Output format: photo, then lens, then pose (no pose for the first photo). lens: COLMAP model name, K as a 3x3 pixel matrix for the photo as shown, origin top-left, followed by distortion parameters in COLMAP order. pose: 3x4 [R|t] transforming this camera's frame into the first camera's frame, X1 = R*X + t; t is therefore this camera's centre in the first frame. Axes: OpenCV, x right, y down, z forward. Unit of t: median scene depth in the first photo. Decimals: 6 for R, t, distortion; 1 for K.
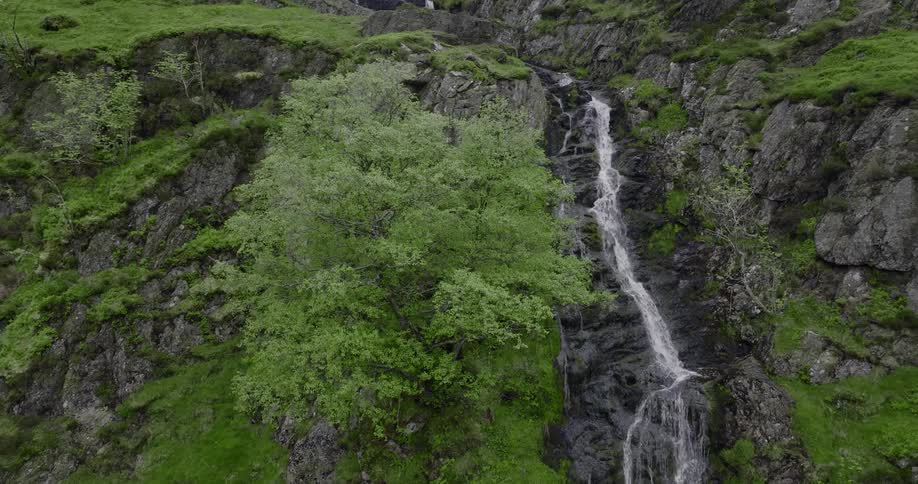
lens RADIAL K [[640.6, 0, 459.0], [0, 640.6, 242.0], [0, 0, 1]] dist [0.005681, 0.000020]
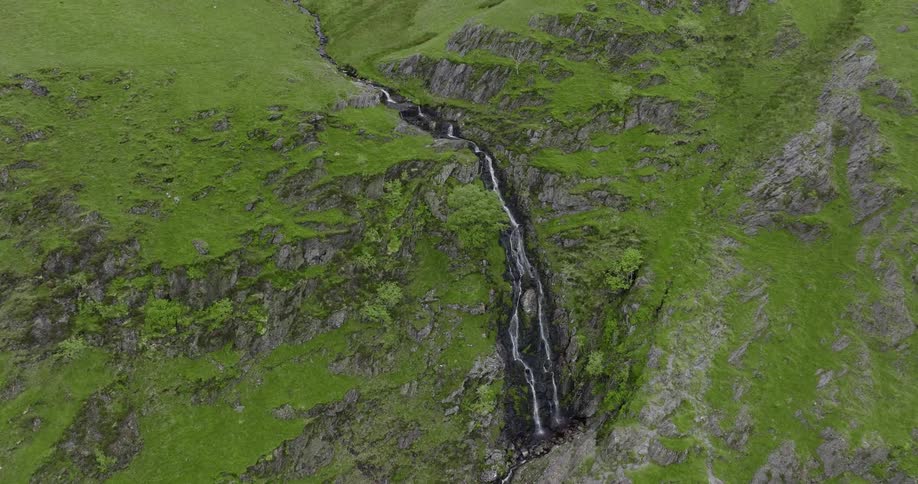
lens RADIAL K [[640.6, 0, 459.0], [0, 640.6, 242.0], [0, 0, 1]] dist [0.005681, 0.000020]
pose [[0.896183, -0.198064, 0.397022, -1.841435], [0.047408, 0.932454, 0.358166, -1.319881], [-0.441145, -0.302160, 0.845039, -2.753437]]
